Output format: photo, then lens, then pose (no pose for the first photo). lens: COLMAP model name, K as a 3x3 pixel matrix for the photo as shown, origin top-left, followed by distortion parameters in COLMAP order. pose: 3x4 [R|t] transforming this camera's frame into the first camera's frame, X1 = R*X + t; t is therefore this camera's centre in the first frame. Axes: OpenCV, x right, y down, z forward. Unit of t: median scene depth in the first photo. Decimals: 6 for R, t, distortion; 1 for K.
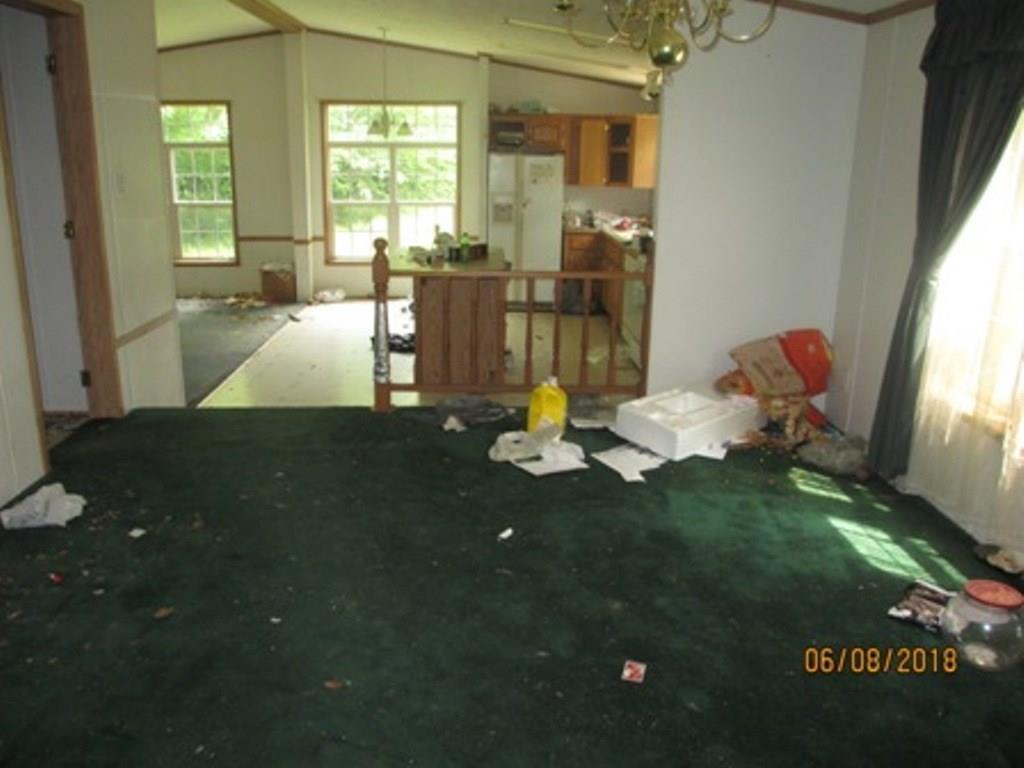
lens RADIAL K [[851.7, 0, 512.0], [0, 851.7, 384.0], [0, 0, 1]] dist [-0.057128, 0.000994]
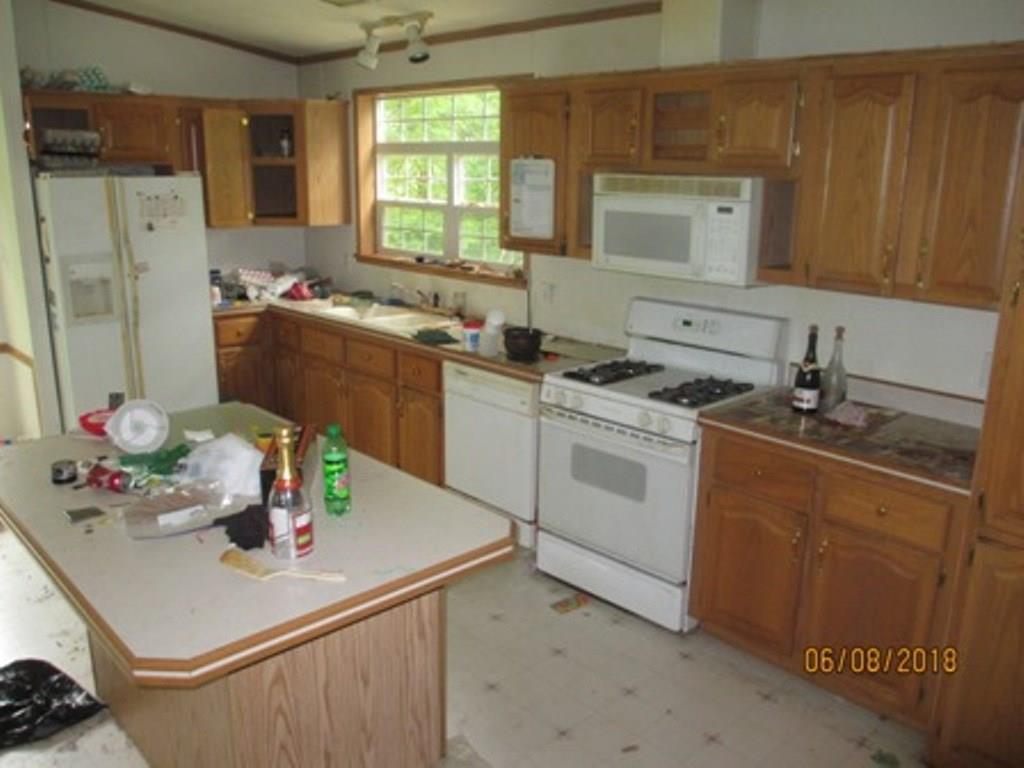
lens RADIAL K [[851.7, 0, 512.0], [0, 851.7, 384.0], [0, 0, 1]] dist [-0.057128, 0.000994]
pose [[0.748195, -0.175609, 0.639817, -0.145645], [0.179191, 0.981984, 0.059979, -0.140110], [-0.638823, 0.069774, 0.766183, 0.492603]]
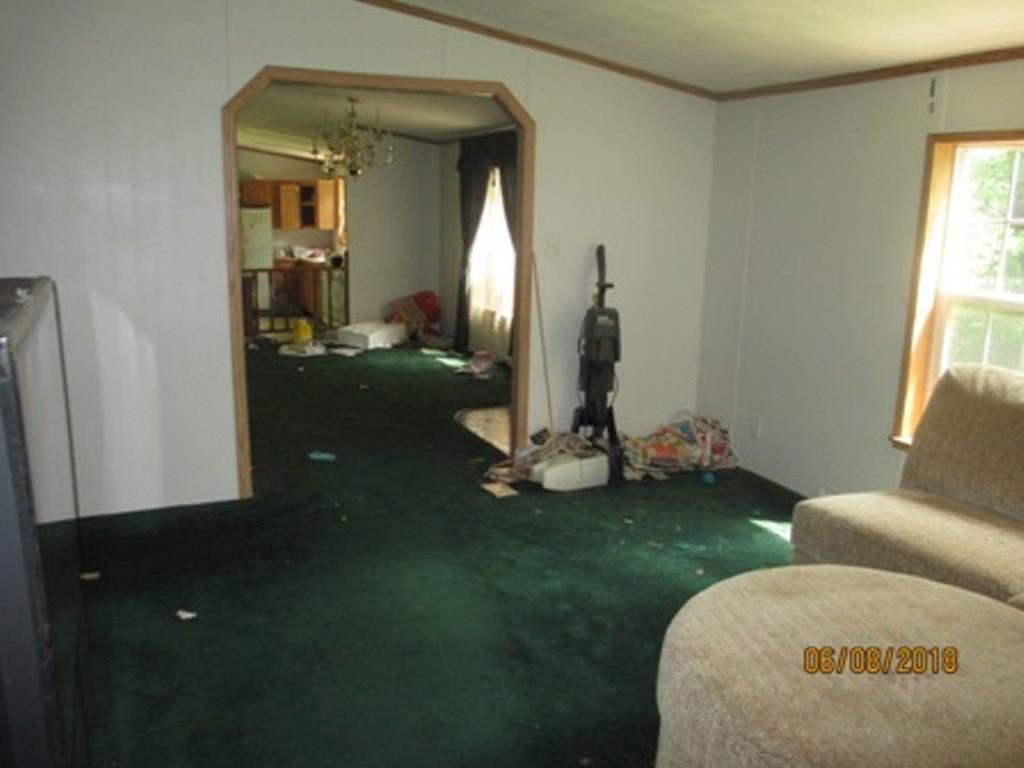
lens RADIAL K [[851.7, 0, 512.0], [0, 851.7, 384.0], [0, 0, 1]] dist [-0.057128, 0.000994]
pose [[0.924537, -0.079988, 0.372604, -0.121714], [0.100921, 0.994207, -0.036984, 0.128466], [-0.367487, 0.071797, 0.927253, -0.485415]]
